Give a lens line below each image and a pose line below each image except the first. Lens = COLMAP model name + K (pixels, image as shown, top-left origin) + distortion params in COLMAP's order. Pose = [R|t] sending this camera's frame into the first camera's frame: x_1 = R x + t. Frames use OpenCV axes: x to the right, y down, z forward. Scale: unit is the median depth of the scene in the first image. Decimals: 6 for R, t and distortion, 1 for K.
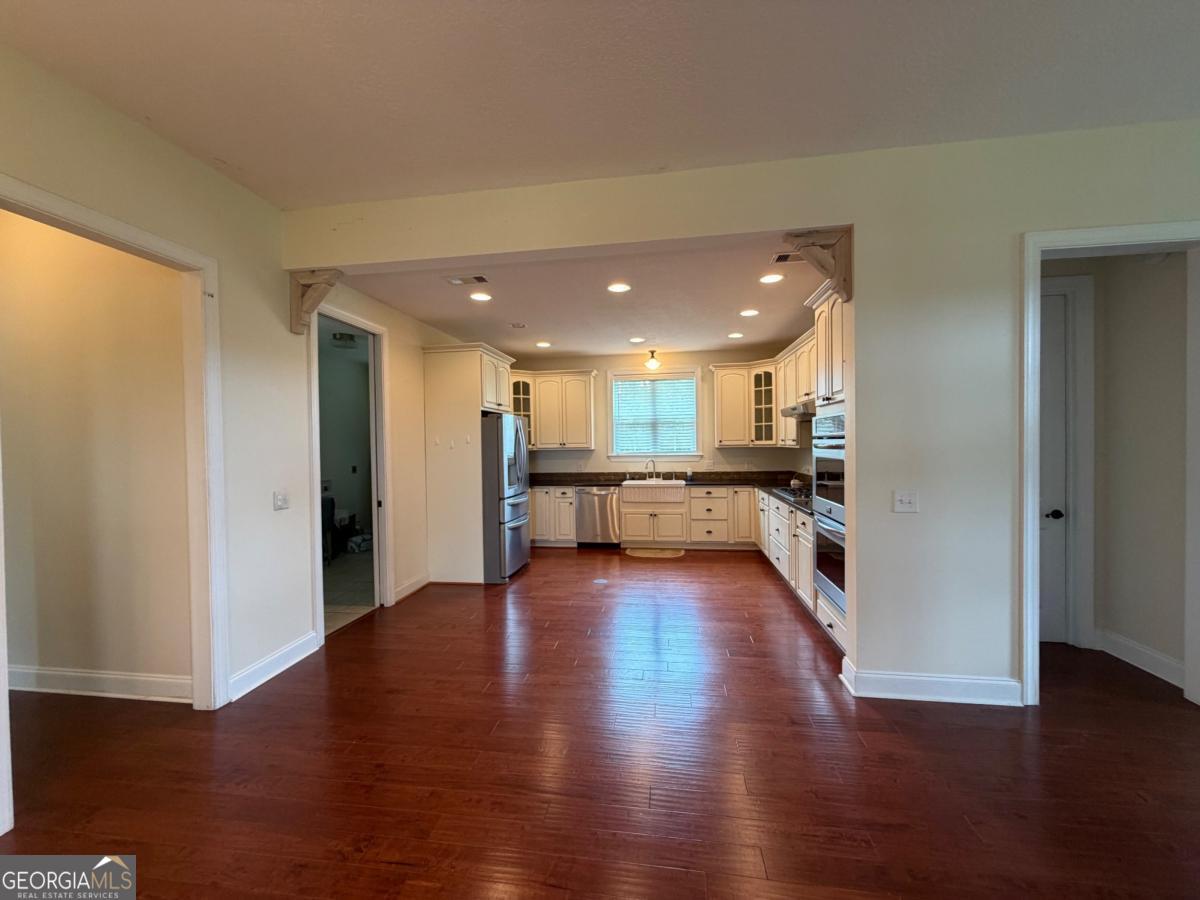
lens RADIAL K [[479.8, 0, 600.0], [0, 479.8, 450.0], [0, 0, 1]] dist [0.001343, -0.000014]
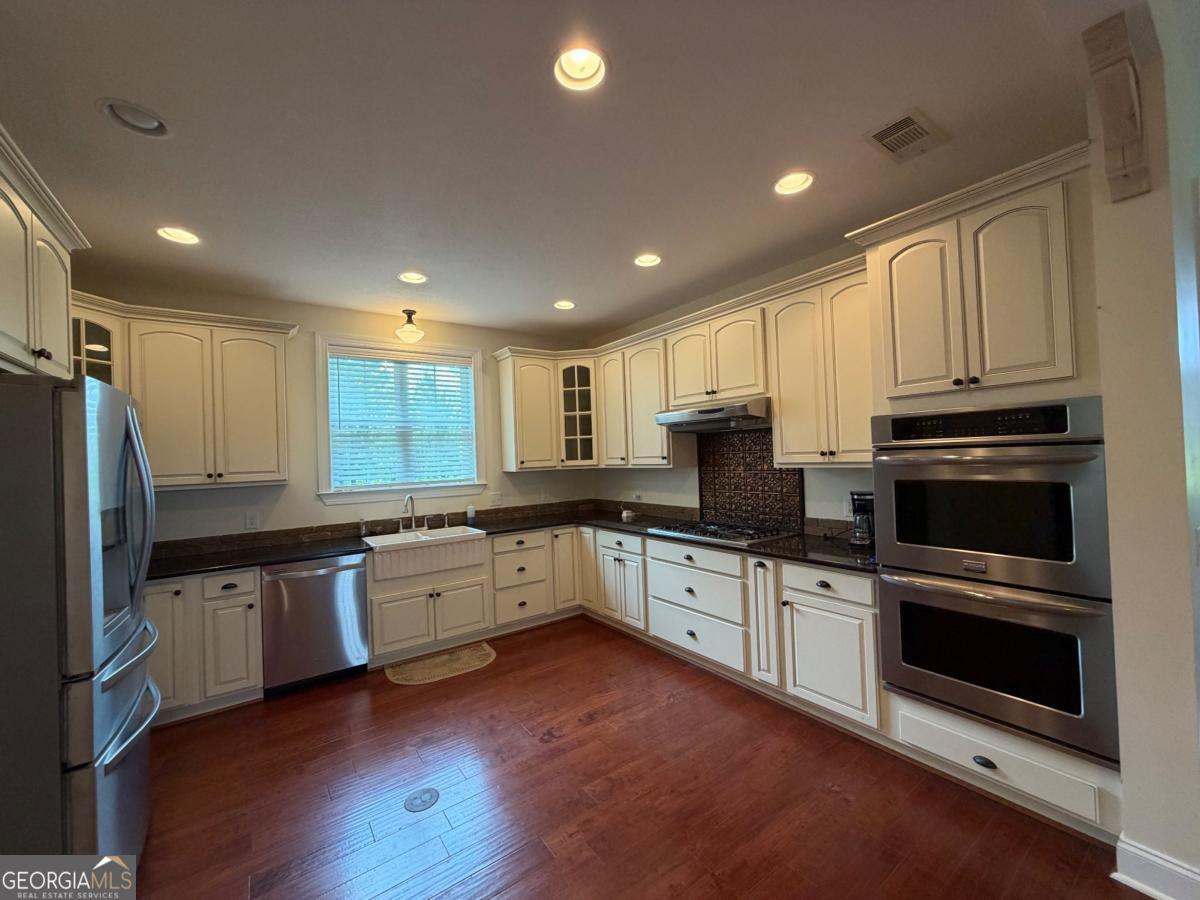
lens RADIAL K [[479.8, 0, 600.0], [0, 479.8, 450.0], [0, 0, 1]] dist [0.001343, -0.000014]
pose [[0.721210, -0.000786, 0.692716, -0.141862], [0.035089, 0.998757, -0.035399, -0.008011], [-0.691827, 0.049837, 0.720341, 0.460785]]
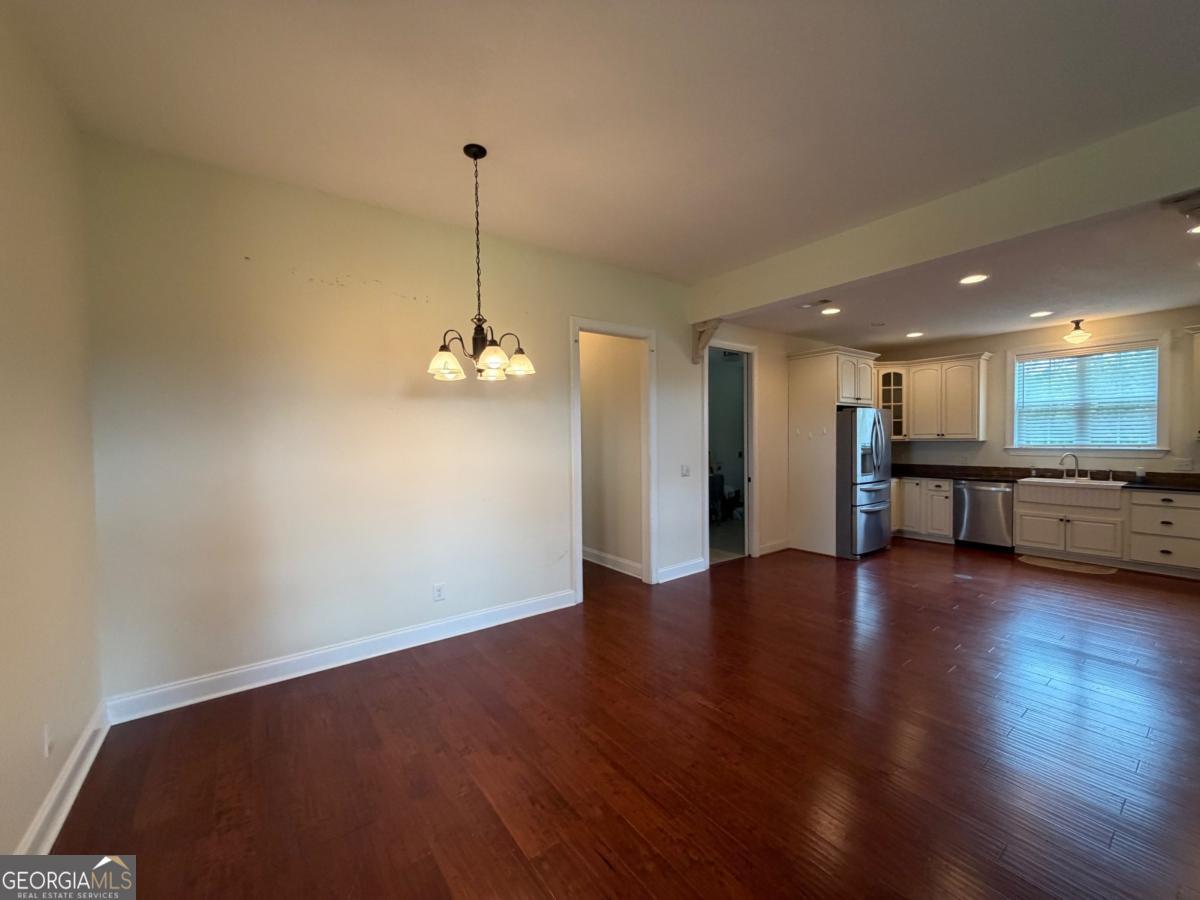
lens RADIAL K [[479.8, 0, 600.0], [0, 479.8, 450.0], [0, 0, 1]] dist [0.001343, -0.000014]
pose [[0.705488, 0.025557, -0.708260, 0.131964], [-0.009130, 0.999594, 0.026975, -0.001850], [0.708663, -0.012565, 0.705436, -0.163312]]
